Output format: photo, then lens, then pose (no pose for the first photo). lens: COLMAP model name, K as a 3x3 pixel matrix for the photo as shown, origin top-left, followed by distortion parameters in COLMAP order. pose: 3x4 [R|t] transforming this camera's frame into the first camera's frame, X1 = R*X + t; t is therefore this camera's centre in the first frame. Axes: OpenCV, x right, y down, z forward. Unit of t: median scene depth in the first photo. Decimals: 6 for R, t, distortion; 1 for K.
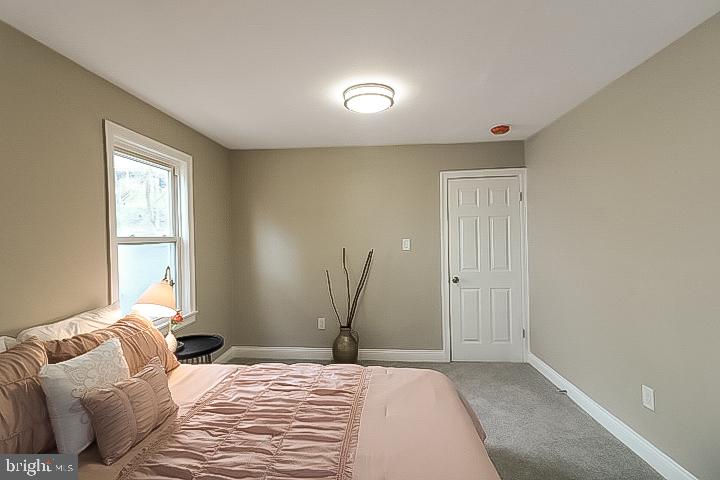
lens RADIAL K [[329.9, 0, 361.9], [0, 329.9, 236.3], [0, 0, 1]] dist [0.021708, -0.000354]
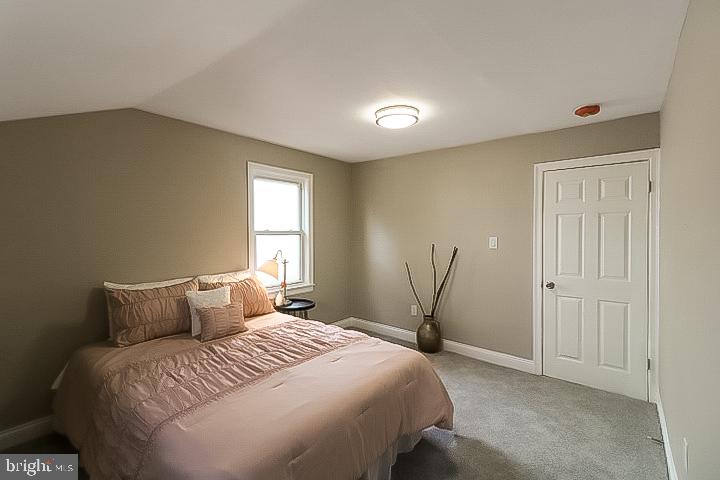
lens RADIAL K [[329.9, 0, 355.9], [0, 329.9, 237.3], [0, 0, 1]] dist [0.021708, -0.000354]
pose [[0.813173, 0.029304, -0.581284, 0.478129], [-0.019560, 0.999543, 0.023026, -0.008662], [0.581693, -0.007354, 0.813375, -0.036104]]
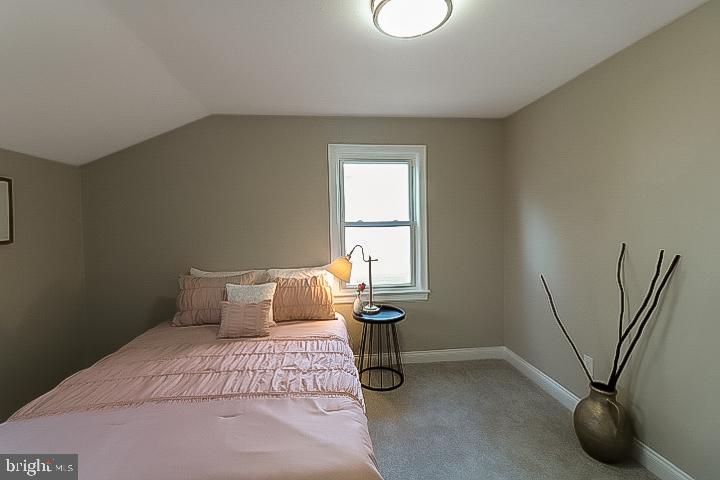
lens RADIAL K [[329.9, 0, 356.1], [0, 329.9, 234.9], [0, 0, 1]] dist [0.021708, -0.000354]
pose [[0.161709, 0.052231, -0.985455, 0.529852], [0.006521, 0.998520, 0.053994, -0.013924], [0.986817, -0.015158, 0.161129, 0.629863]]
